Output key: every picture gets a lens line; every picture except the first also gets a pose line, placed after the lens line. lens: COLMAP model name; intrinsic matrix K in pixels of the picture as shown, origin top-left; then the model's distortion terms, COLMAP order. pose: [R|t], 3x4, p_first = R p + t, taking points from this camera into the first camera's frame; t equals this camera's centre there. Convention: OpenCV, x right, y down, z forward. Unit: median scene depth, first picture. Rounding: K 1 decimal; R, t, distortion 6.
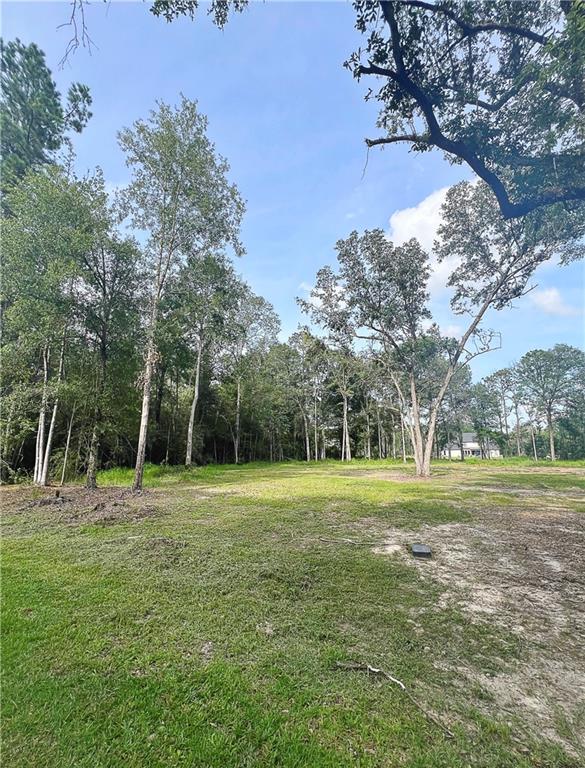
lens RADIAL K [[329.1, 0, 292.5], [0, 329.1, 384.0], [0, 0, 1]] dist [-0.001725, -0.000487]
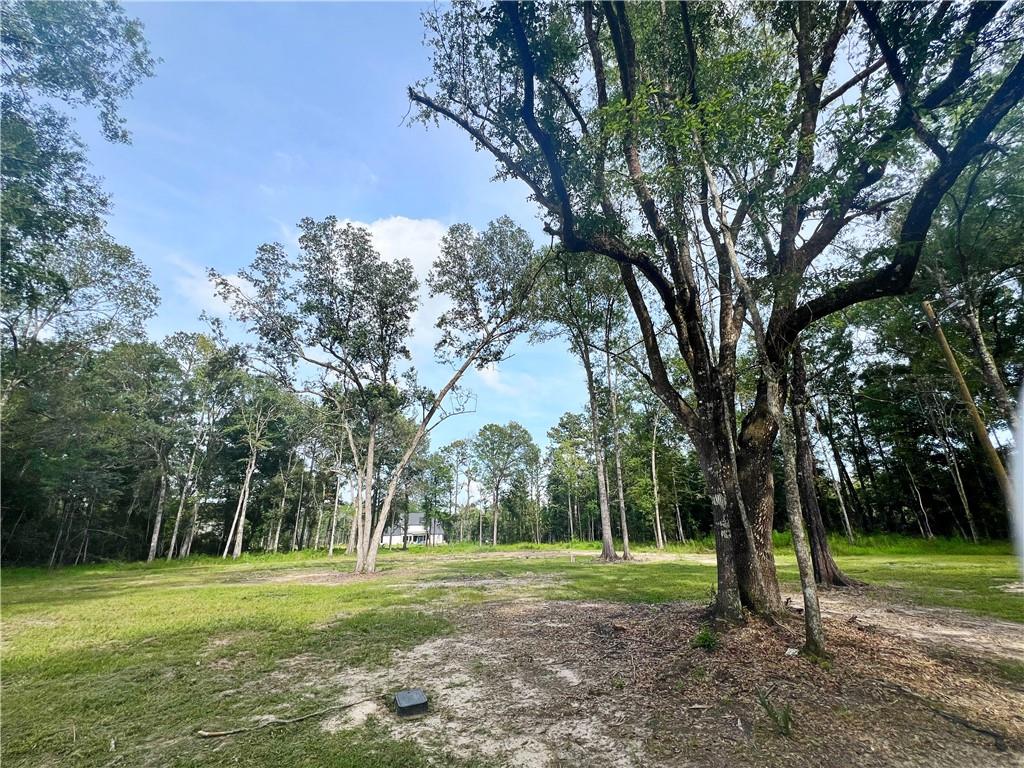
lens RADIAL K [[409.9, 0, 512.0], [0, 409.9, 384.0], [0, 0, 1]] dist [-0.003295, -0.000445]
pose [[0.725228, 0.221423, 0.651932, -0.028923], [-0.110555, 0.972040, -0.207161, 0.032270], [-0.679574, 0.078165, 0.729431, 0.111467]]
